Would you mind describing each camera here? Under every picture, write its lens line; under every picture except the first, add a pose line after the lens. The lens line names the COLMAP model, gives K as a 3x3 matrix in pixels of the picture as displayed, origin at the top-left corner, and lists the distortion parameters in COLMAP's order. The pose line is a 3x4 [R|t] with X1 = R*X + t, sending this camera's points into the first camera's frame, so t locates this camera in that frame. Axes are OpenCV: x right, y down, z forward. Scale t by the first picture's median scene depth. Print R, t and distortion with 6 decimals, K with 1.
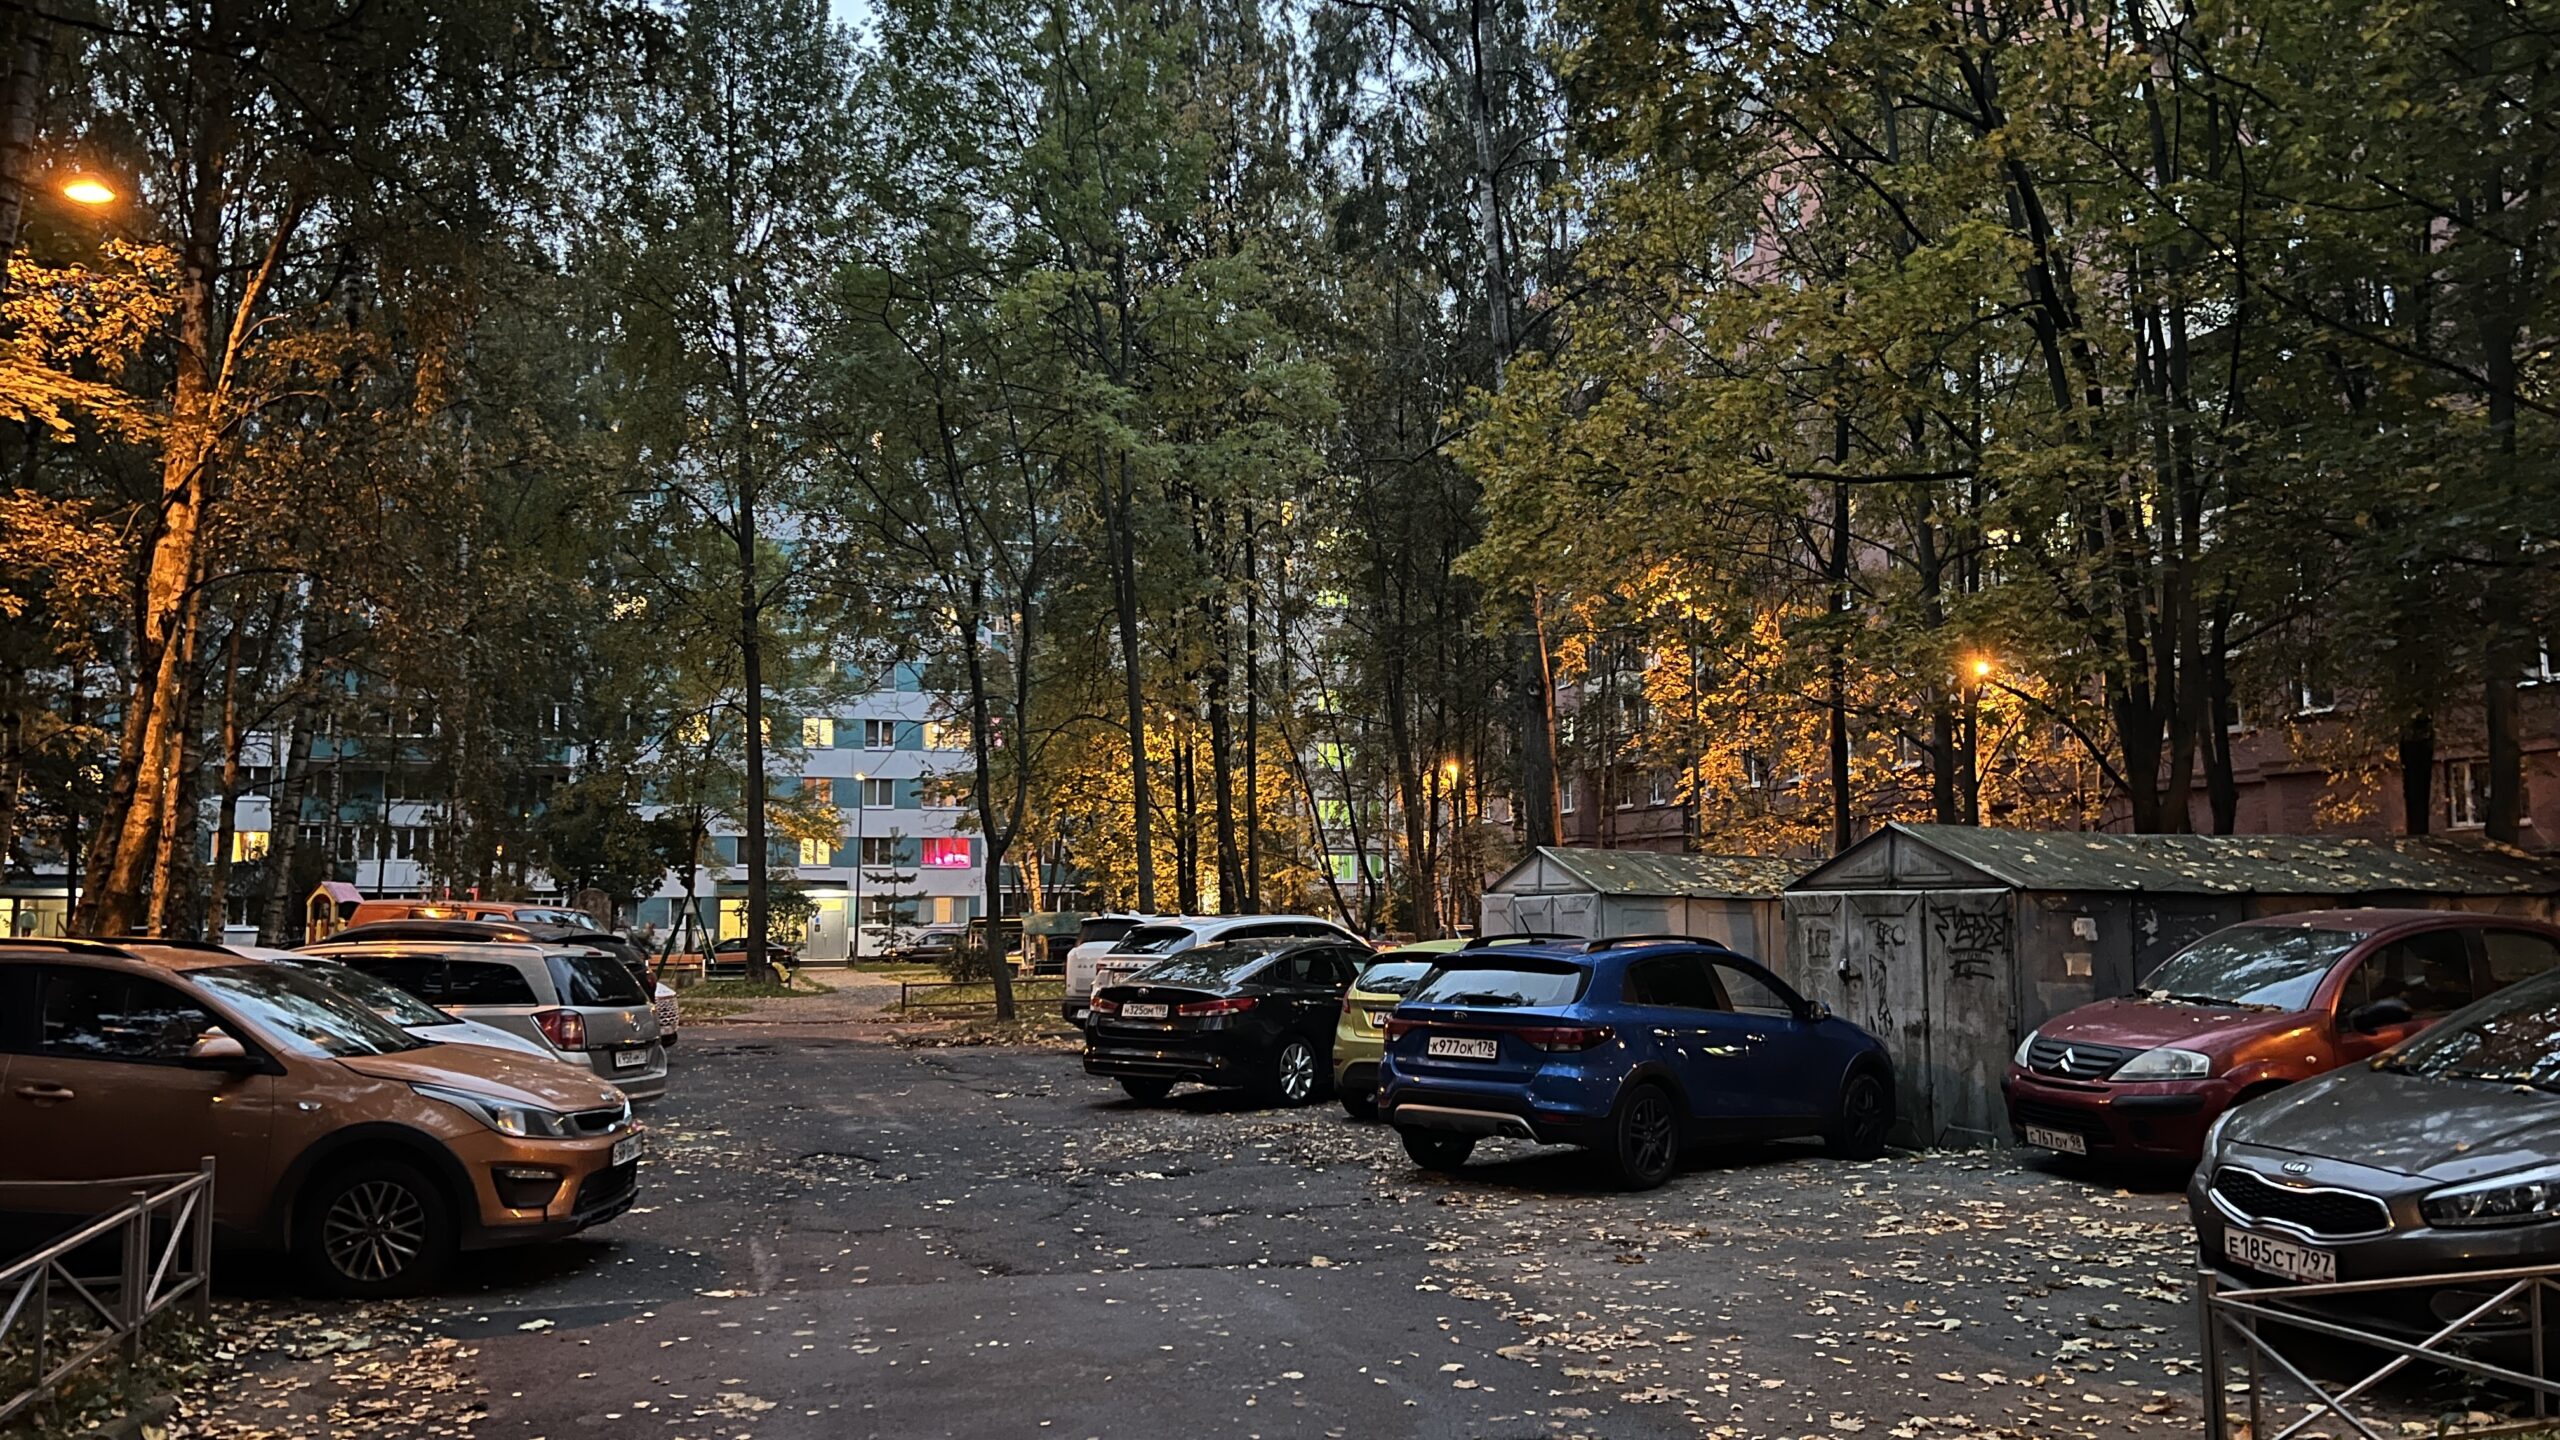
lens RADIAL K [[1901.1, 0, 1300.3], [0, 1901.1, 711.8], [0, 0, 1]] dist [0.053928, -0.058636]
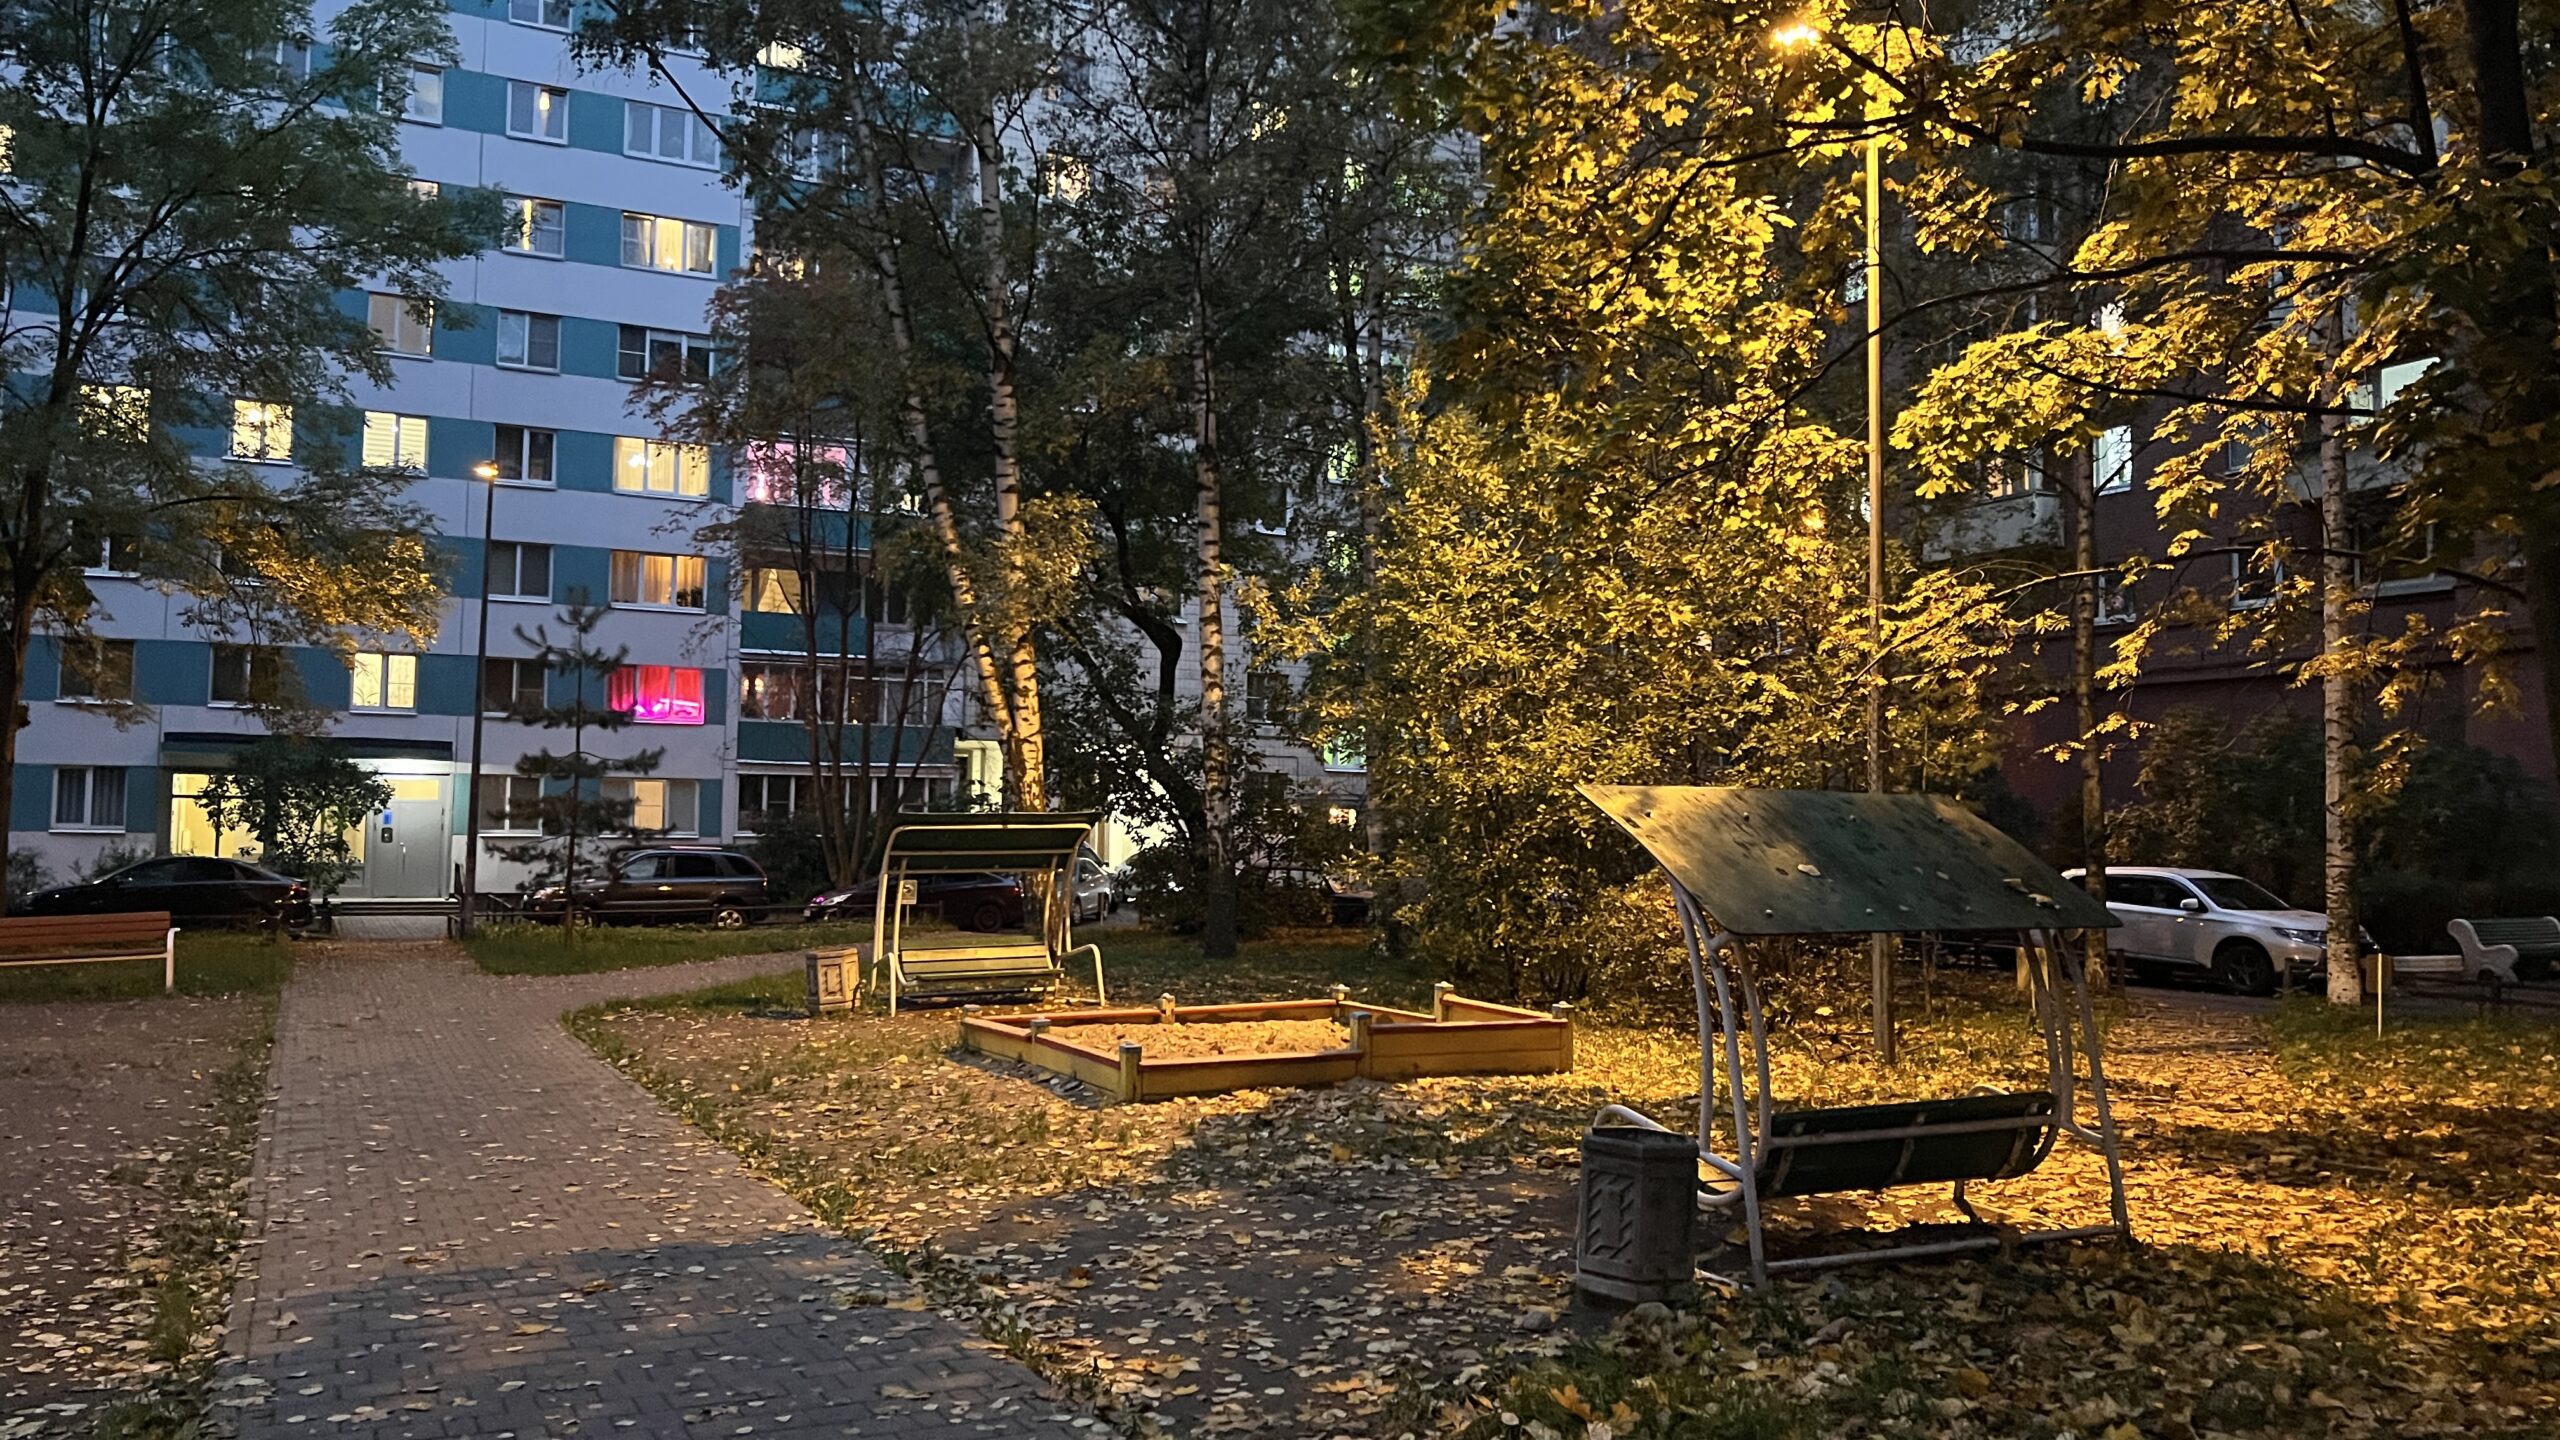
lens RADIAL K [[1901.1, 0, 1276.3], [0, 1901.1, 704.7], [0, 0, 1]] dist [0.053928, -0.058636]
pose [[0.985126, 0.026761, 0.169736, -0.114459], [-0.034089, 0.998602, 0.040407, 0.053190], [-0.168417, -0.045592, 0.984661, 0.486756]]
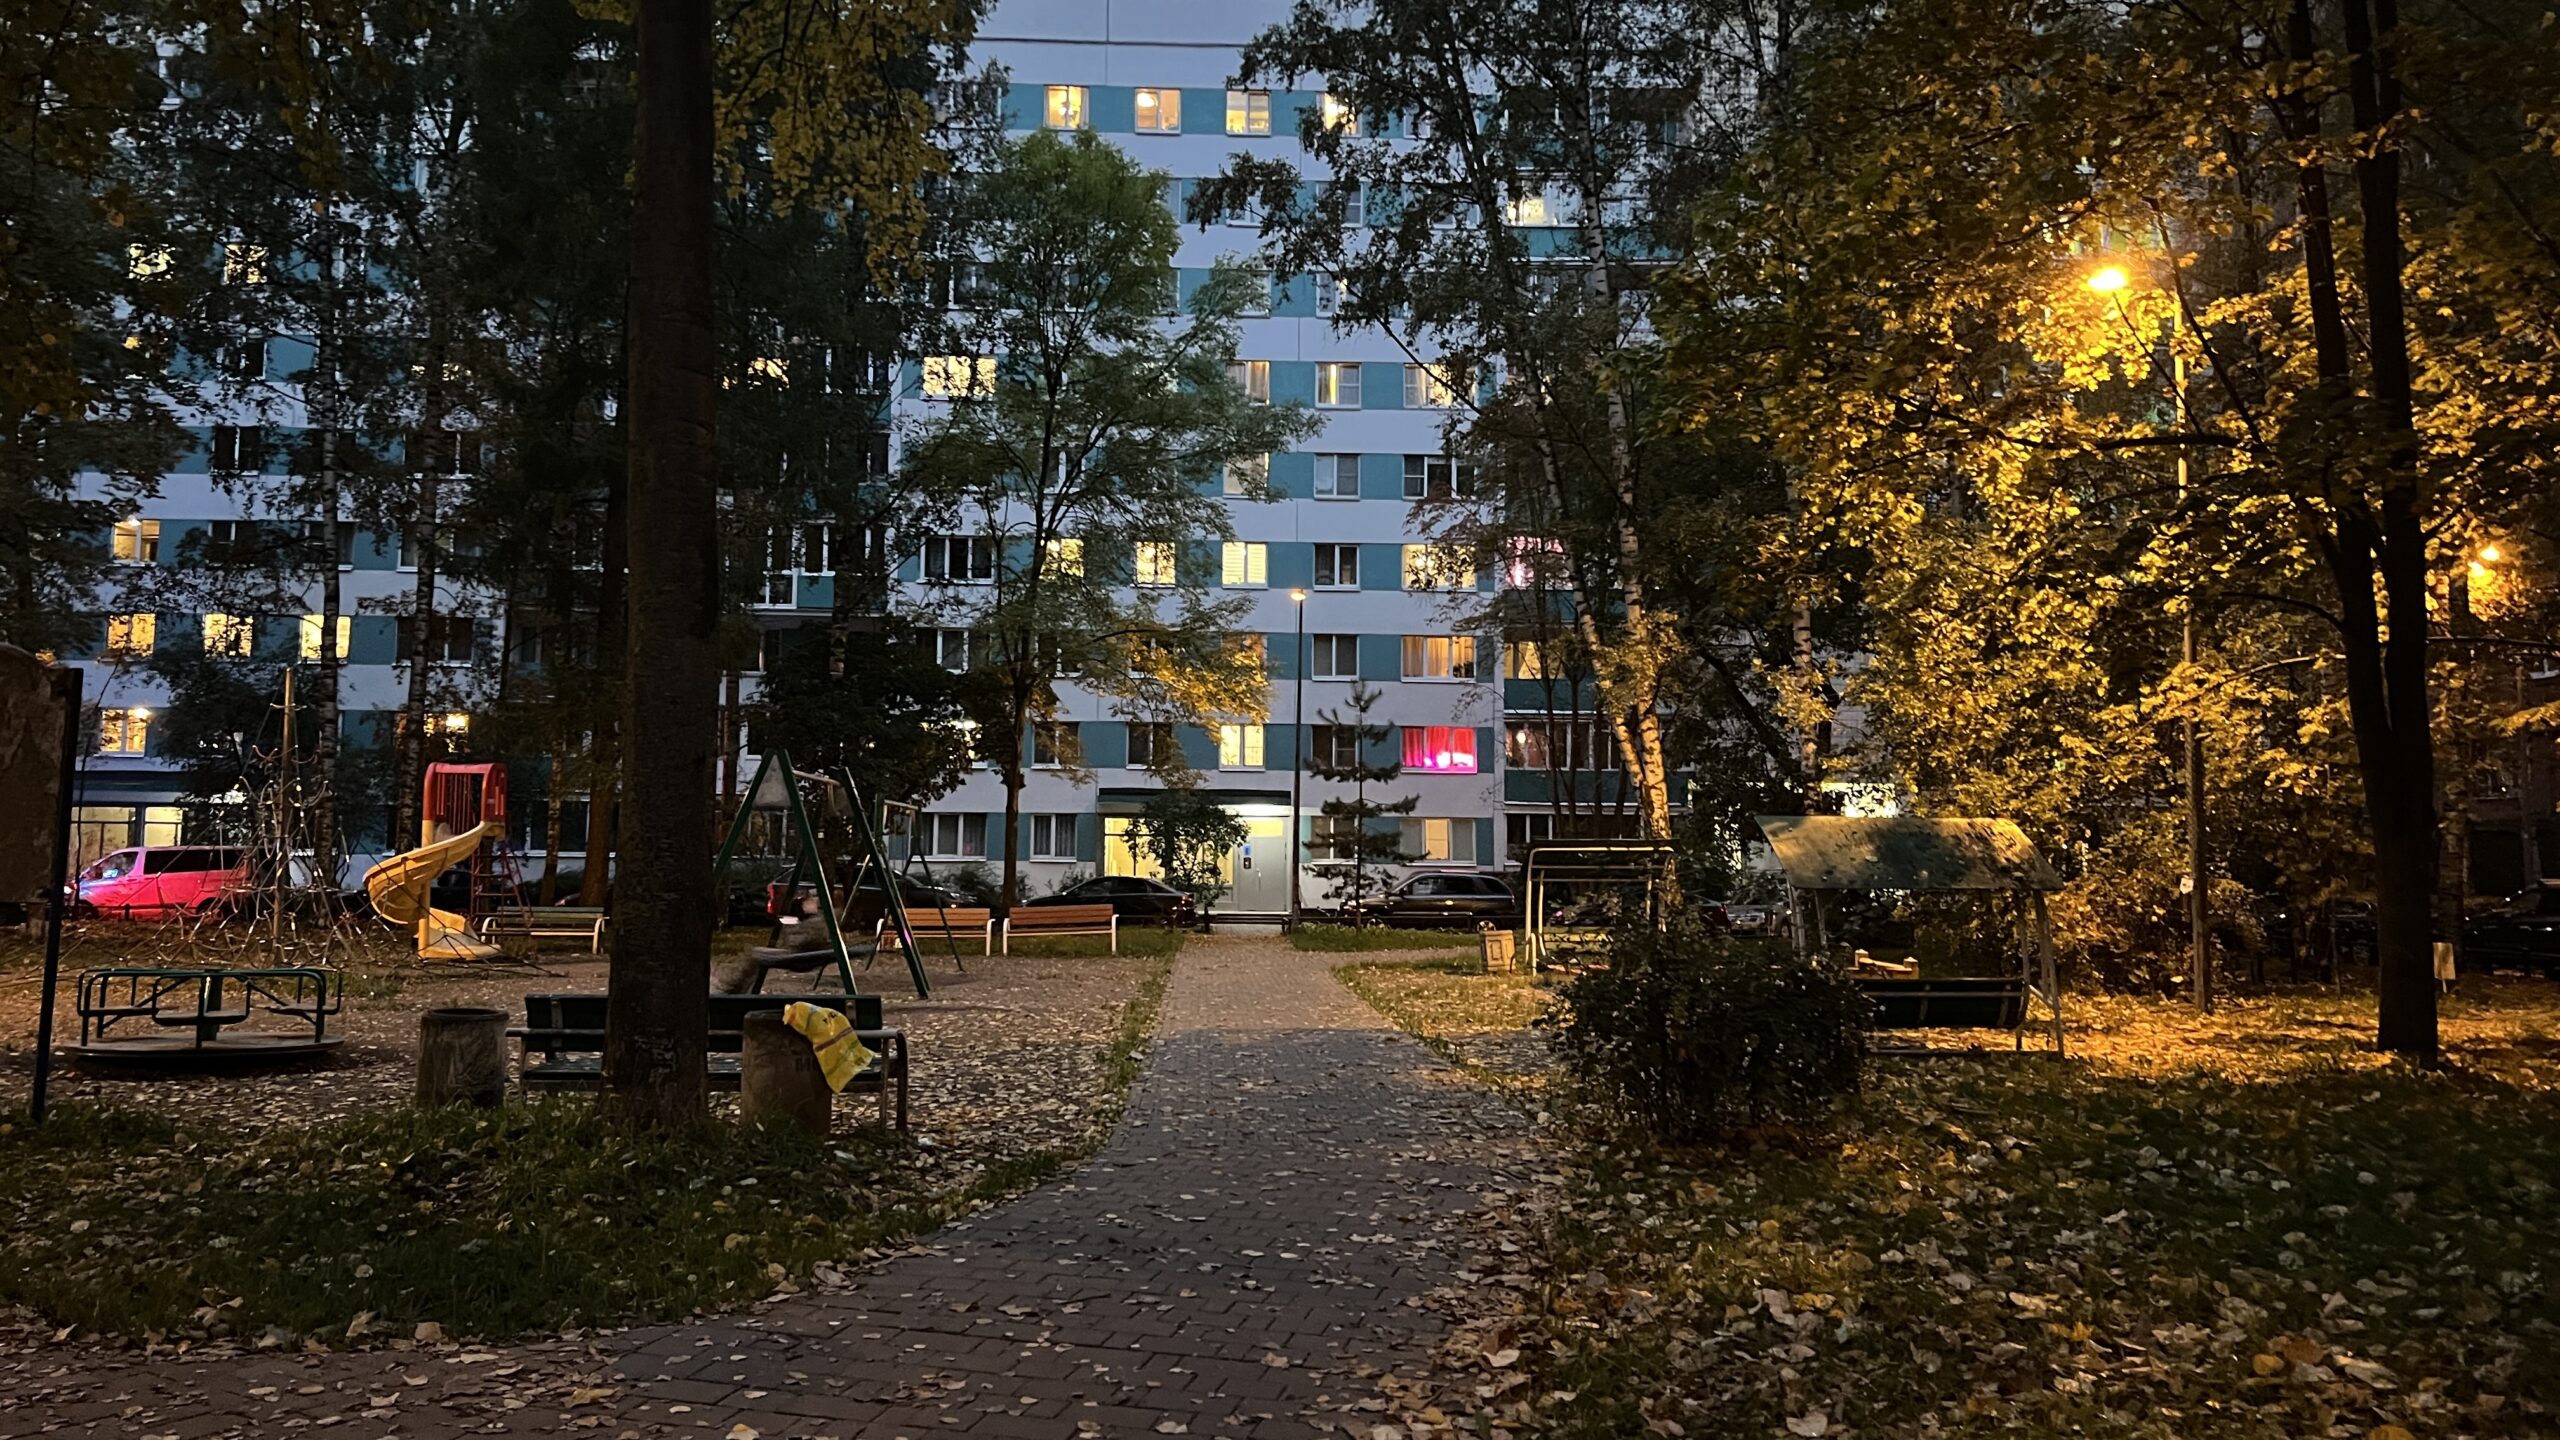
lens RADIAL K [[1901.1, 0, 1277.5], [0, 1901.1, 710.3], [0, 0, 1]] dist [0.053928, -0.058636]
pose [[0.967739, -0.006453, -0.251874, -0.081915], [0.013970, 0.999508, 0.028068, 0.044629], [0.251569, -0.030681, 0.967353, 0.388928]]
